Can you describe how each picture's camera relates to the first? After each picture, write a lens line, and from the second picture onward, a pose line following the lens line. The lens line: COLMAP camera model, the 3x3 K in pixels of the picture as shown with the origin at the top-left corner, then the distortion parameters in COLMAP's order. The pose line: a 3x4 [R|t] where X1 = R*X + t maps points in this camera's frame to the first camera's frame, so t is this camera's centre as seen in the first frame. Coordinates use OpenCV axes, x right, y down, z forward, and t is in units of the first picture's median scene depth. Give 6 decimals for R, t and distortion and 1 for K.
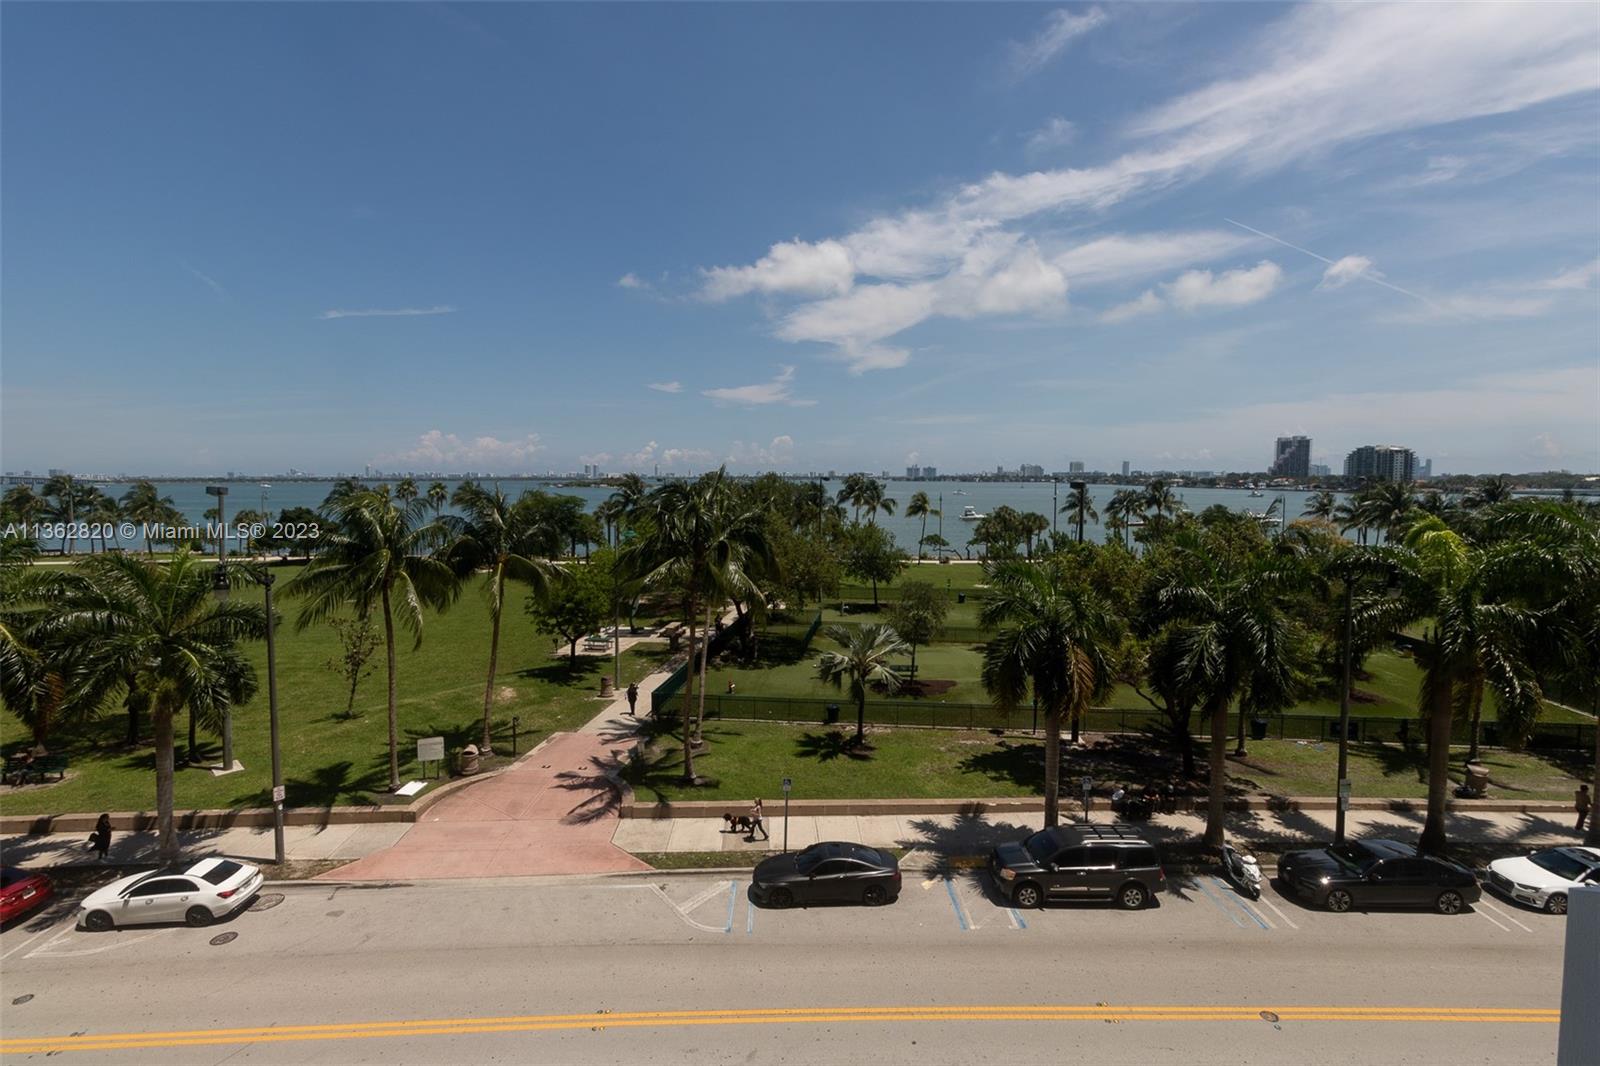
lens RADIAL K [[735.8, 0, 798.4], [0, 735.8, 513.4], [0, 0, 1]] dist [0.002023, 0.000537]
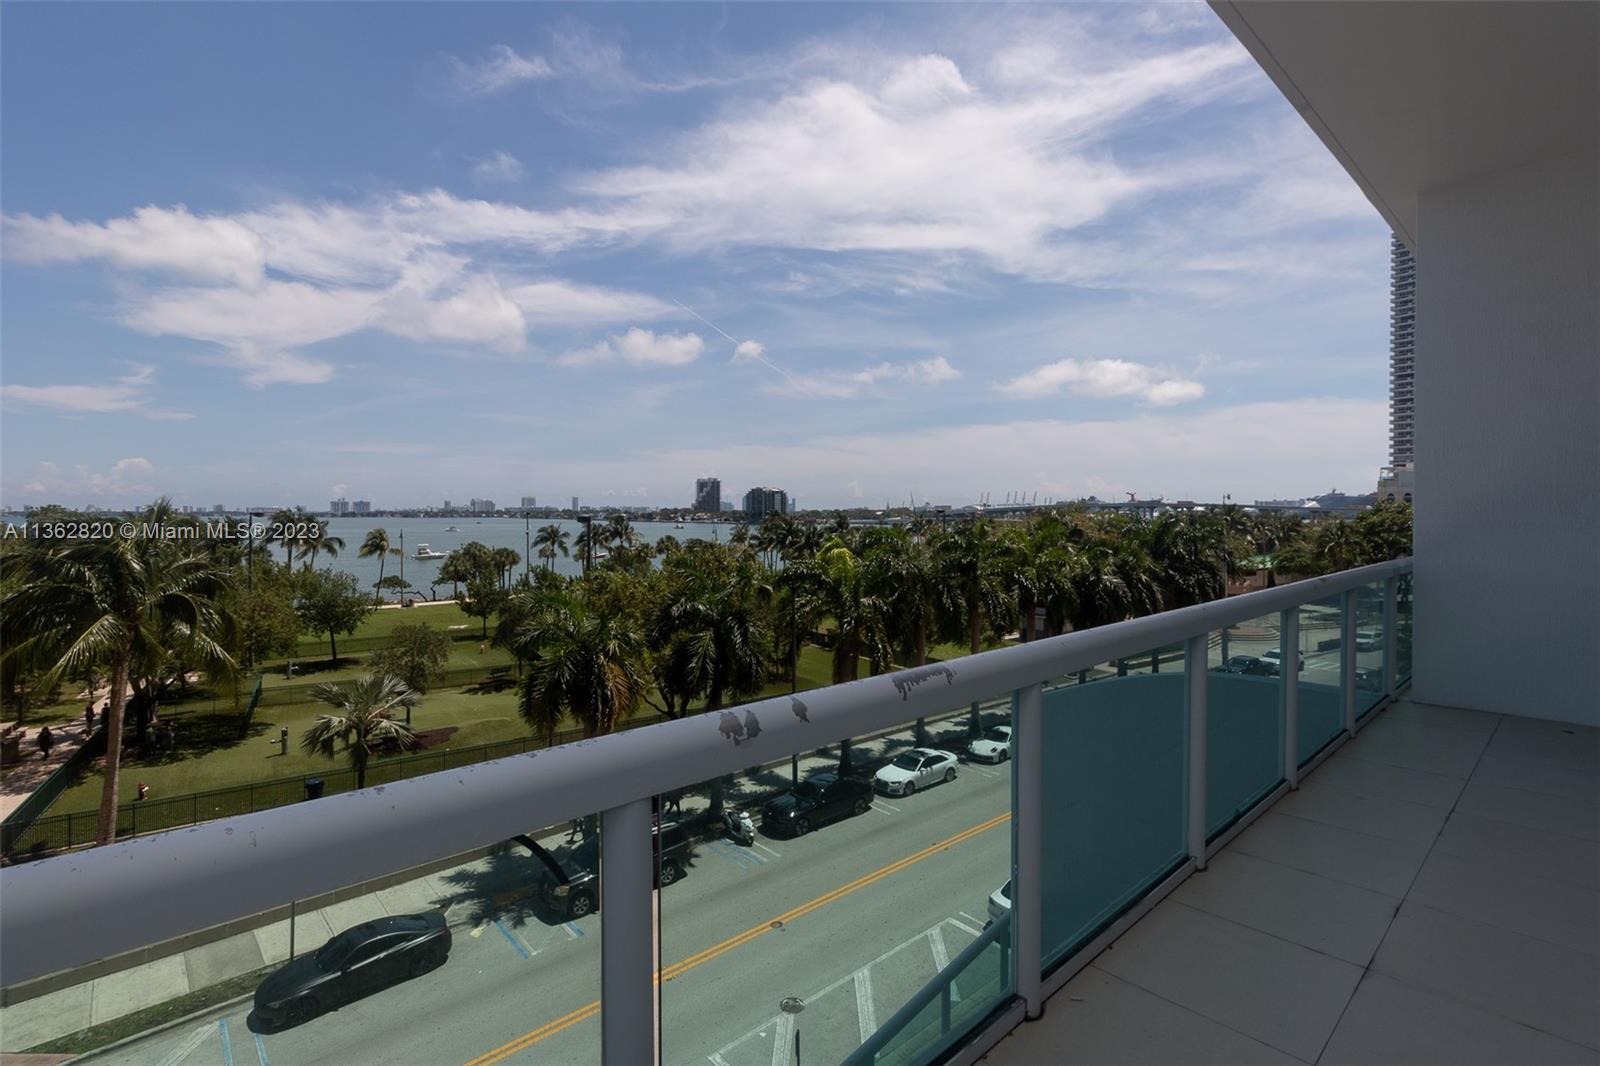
lens RADIAL K [[735.8, 0, 796.9], [0, 735.8, 535.6], [0, 0, 1]] dist [0.002023, 0.000537]
pose [[0.757474, -0.021841, 0.652500, -0.066894], [0.033308, 0.999432, -0.005213, 0.001695], [-0.652016, 0.025682, 0.757771, -0.010070]]
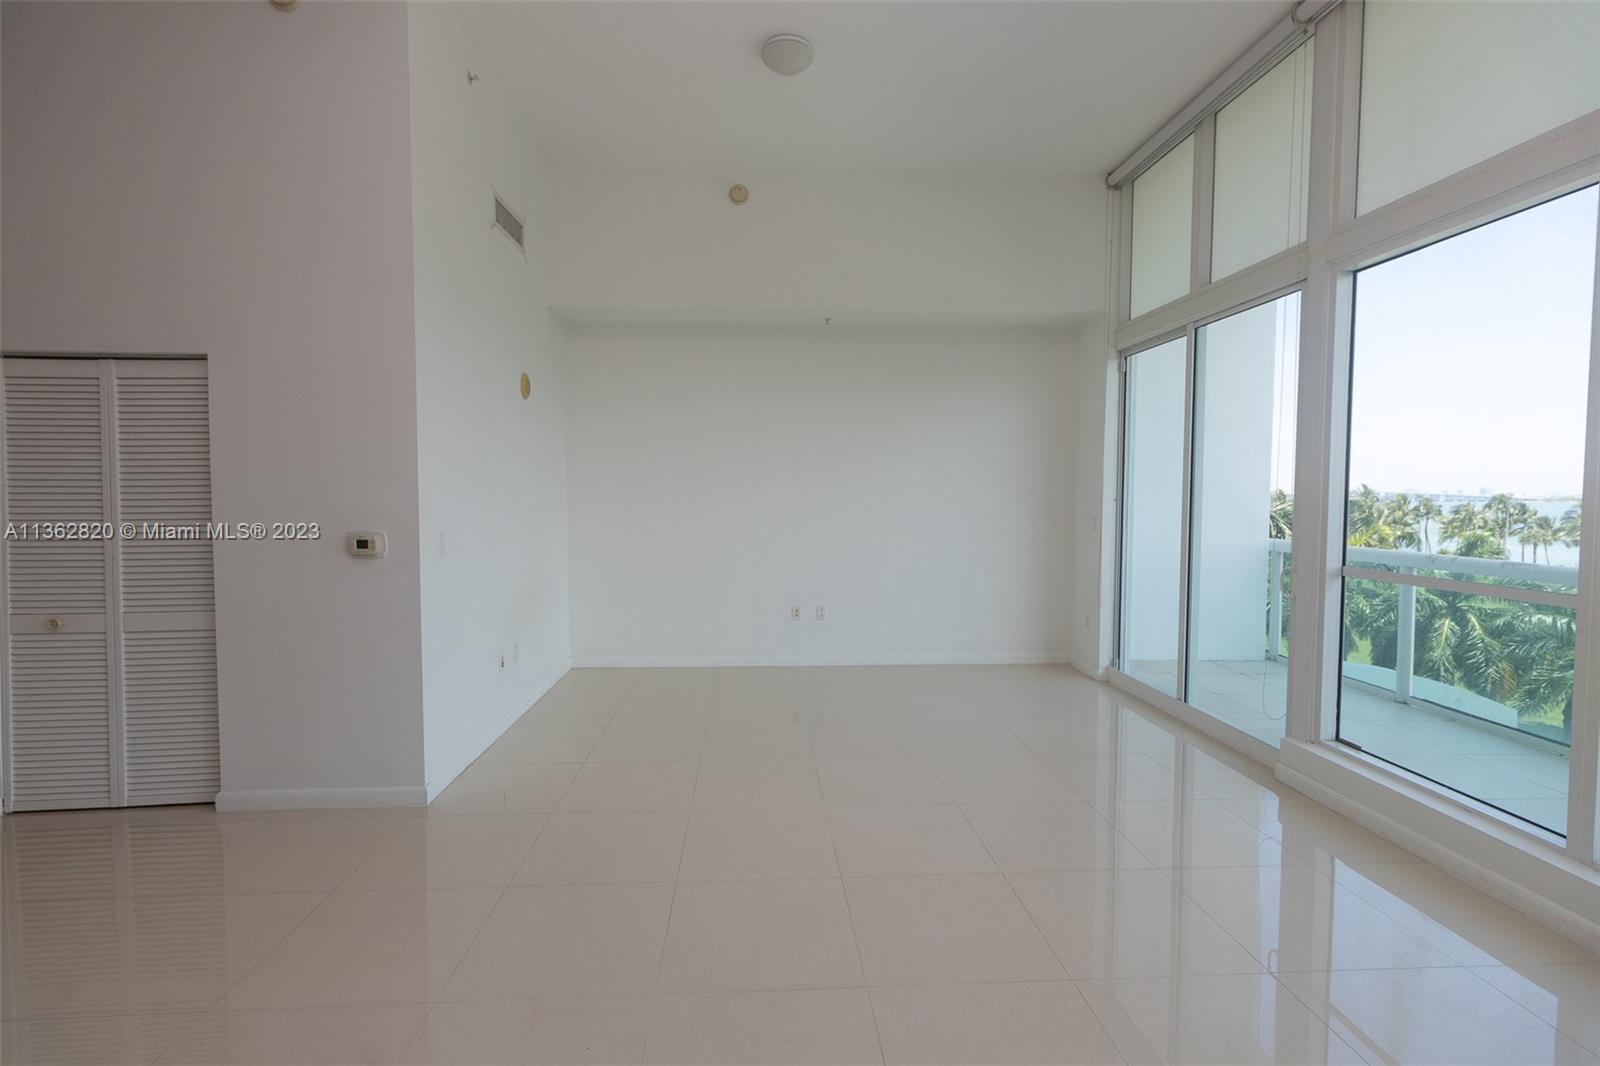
lens RADIAL K [[735.8, 0, 791.6], [0, 735.8, 527.1], [0, 0, 1]] dist [0.002023, 0.000537]
pose [[0.029304, 0.046357, -0.998495, 0.054318], [-0.052477, 0.997618, 0.044776, 0.004439], [0.998192, 0.051086, 0.031667, -0.087916]]
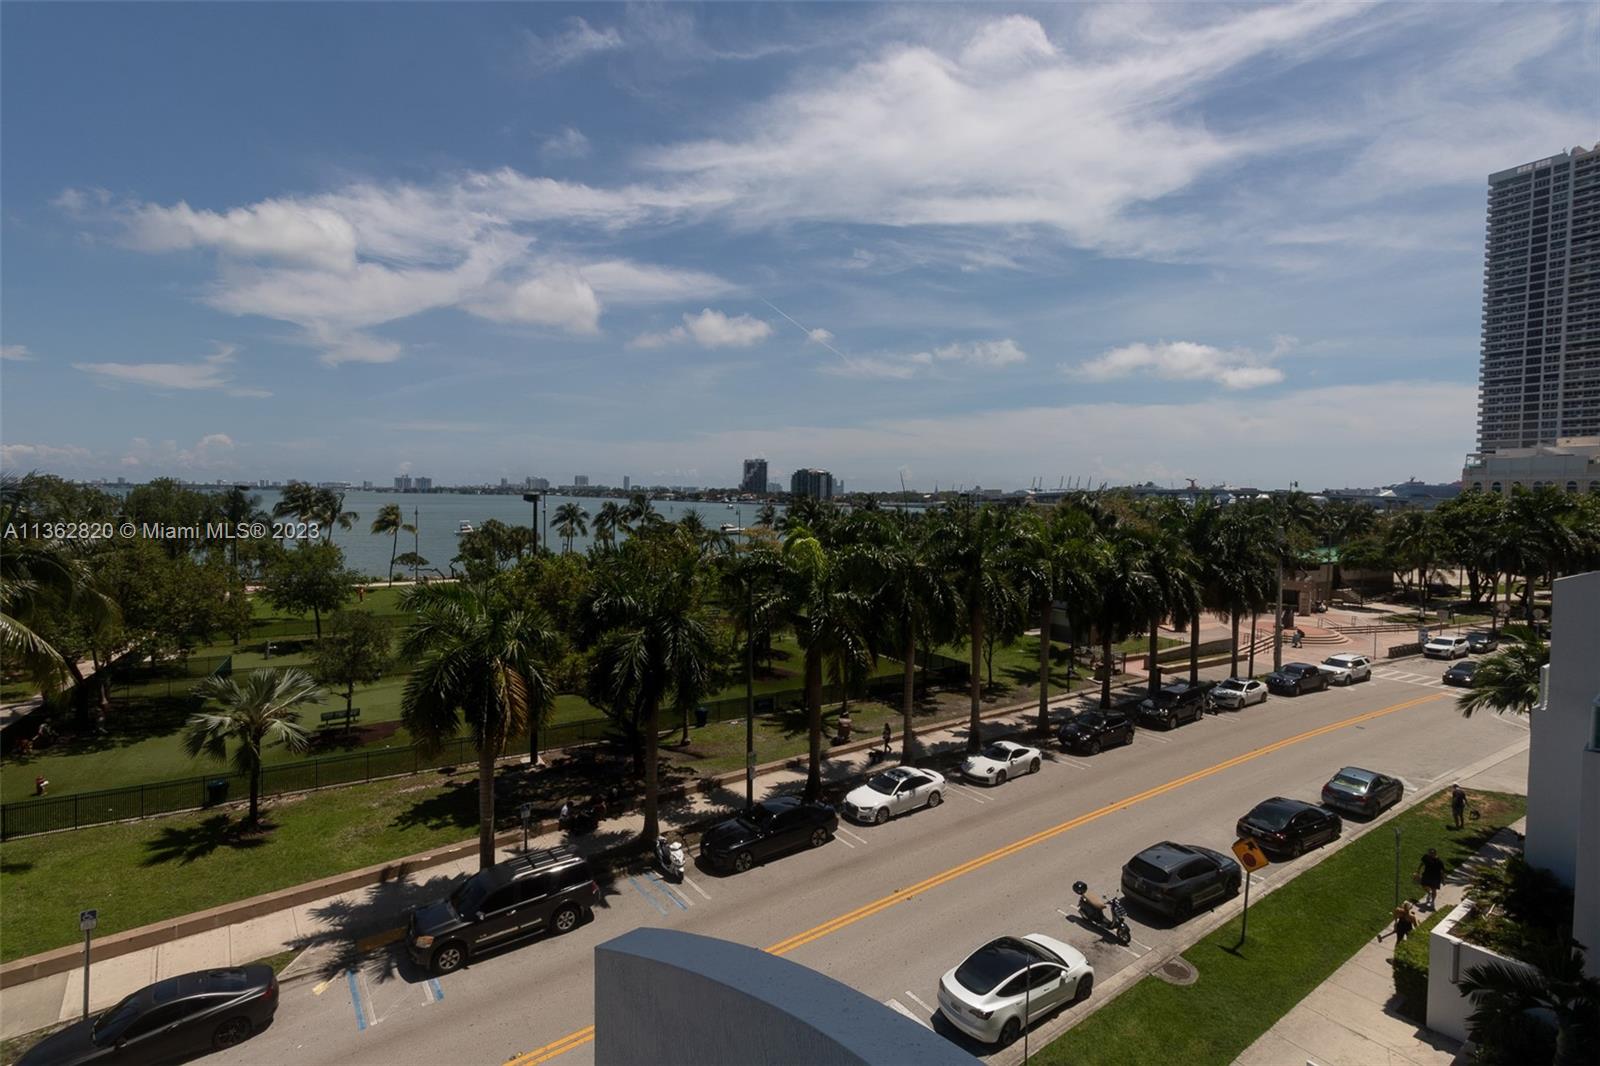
lens RADIAL K [[735.8, 0, 796.8], [0, 735.8, 505.3], [0, 0, 1]] dist [0.002023, 0.000537]
pose [[0.799508, 0.000462, 0.600655, 0.056543], [0.016780, 0.999592, -0.023104, 0.000304], [-0.600421, 0.028551, 0.799174, 0.011188]]
